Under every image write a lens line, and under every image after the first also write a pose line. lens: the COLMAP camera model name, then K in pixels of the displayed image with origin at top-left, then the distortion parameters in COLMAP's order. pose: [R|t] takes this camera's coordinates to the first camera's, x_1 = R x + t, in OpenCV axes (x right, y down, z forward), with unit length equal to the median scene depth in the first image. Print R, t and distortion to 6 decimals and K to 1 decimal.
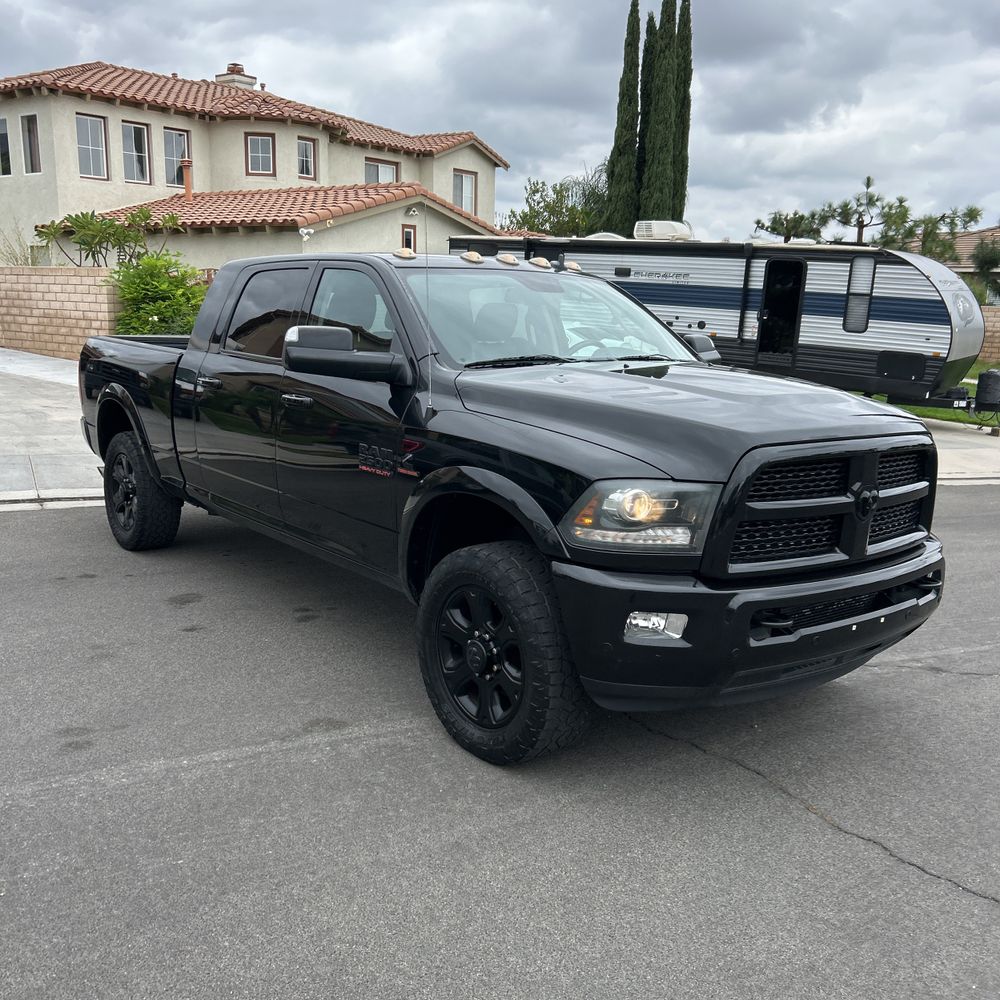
lens RADIAL K [[1012.5, 0, 486.7], [0, 1012.5, 489.7], [0, 0, 1]] dist [0.015332, 0.000000]
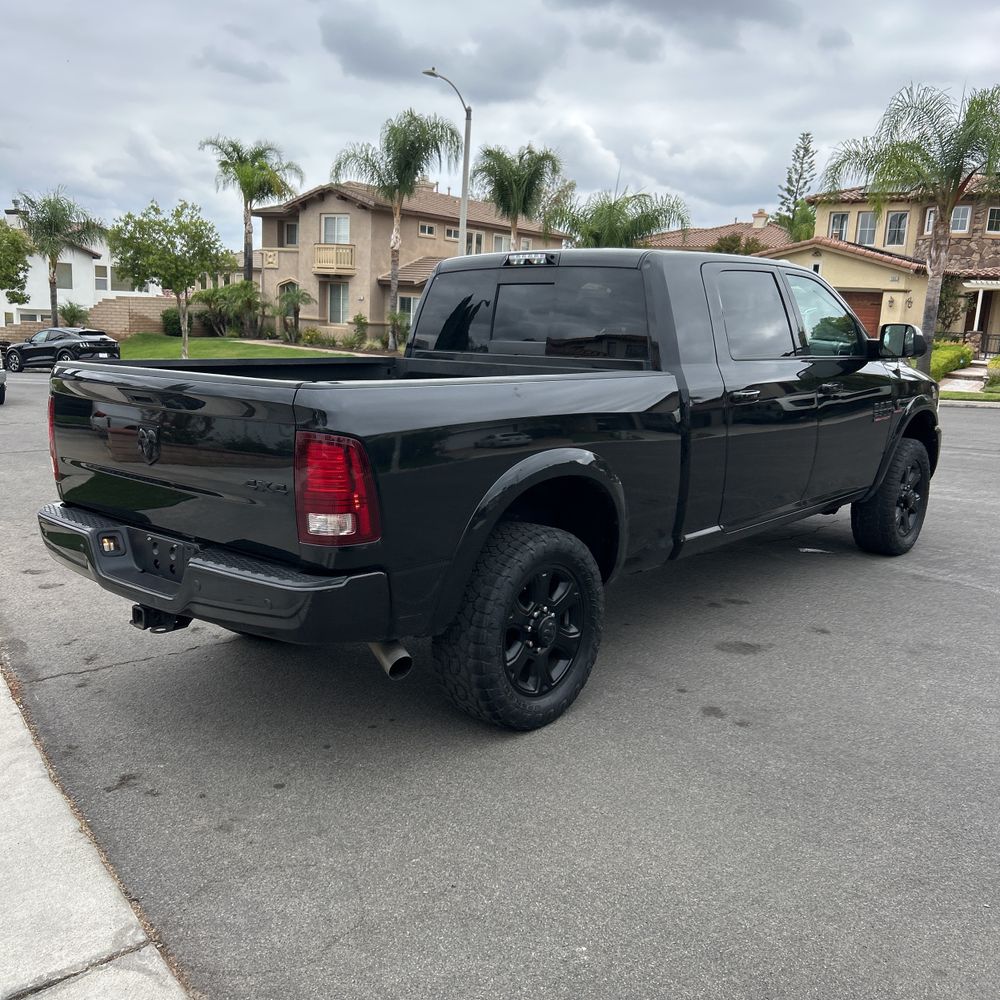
lens RADIAL K [[1012.5, 0, 492.2], [0, 1012.5, 511.7], [0, 0, 1]] dist [0.015332, 0.000000]
pose [[-0.186614, -0.223914, 0.956576, -0.296705], [0.143676, 0.956991, 0.252041, -0.070735], [-0.971871, 0.184471, -0.146417, 0.365053]]
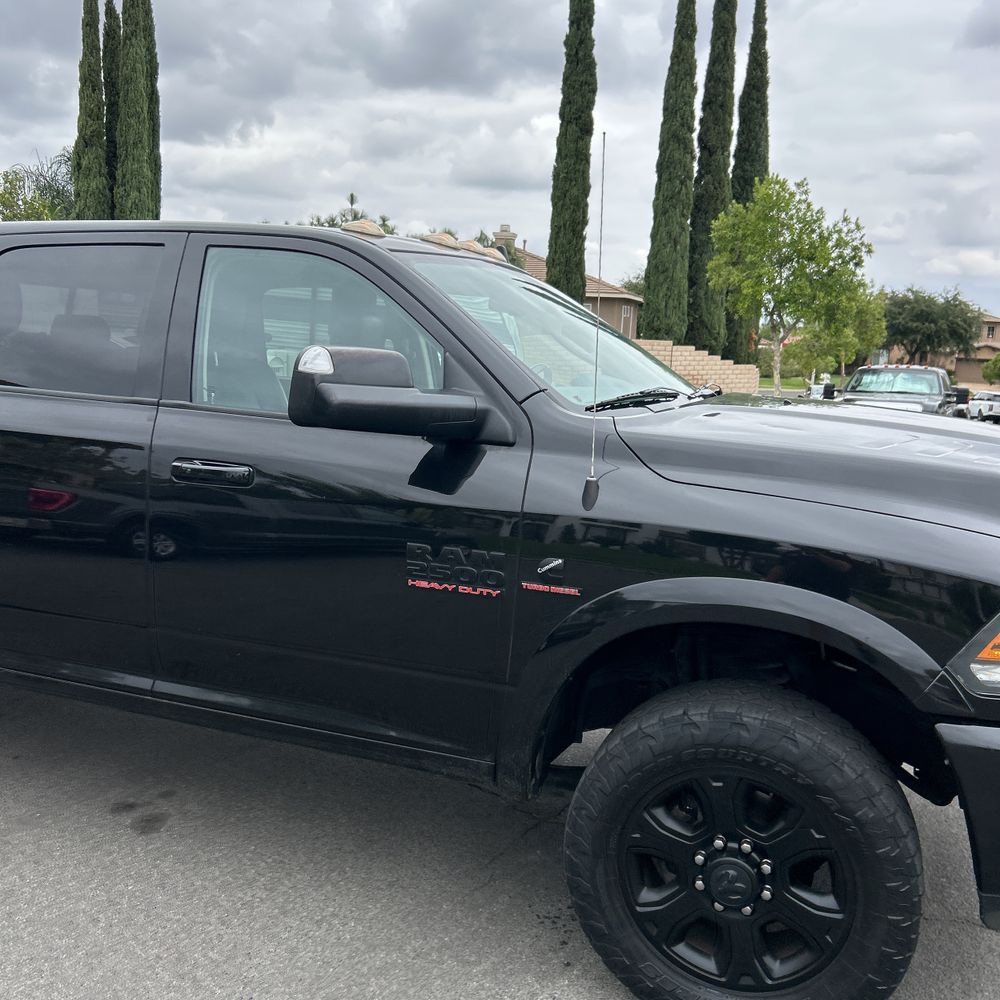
lens RADIAL K [[1012.5, 0, 487.7], [0, 1012.5, 487.1], [0, 0, 1]] dist [0.015332, 0.000000]
pose [[0.857601, -0.067705, 0.509840, -0.078820], [0.074313, 0.997207, 0.007425, -0.016418], [-0.508919, 0.031520, 0.860237, 0.097165]]
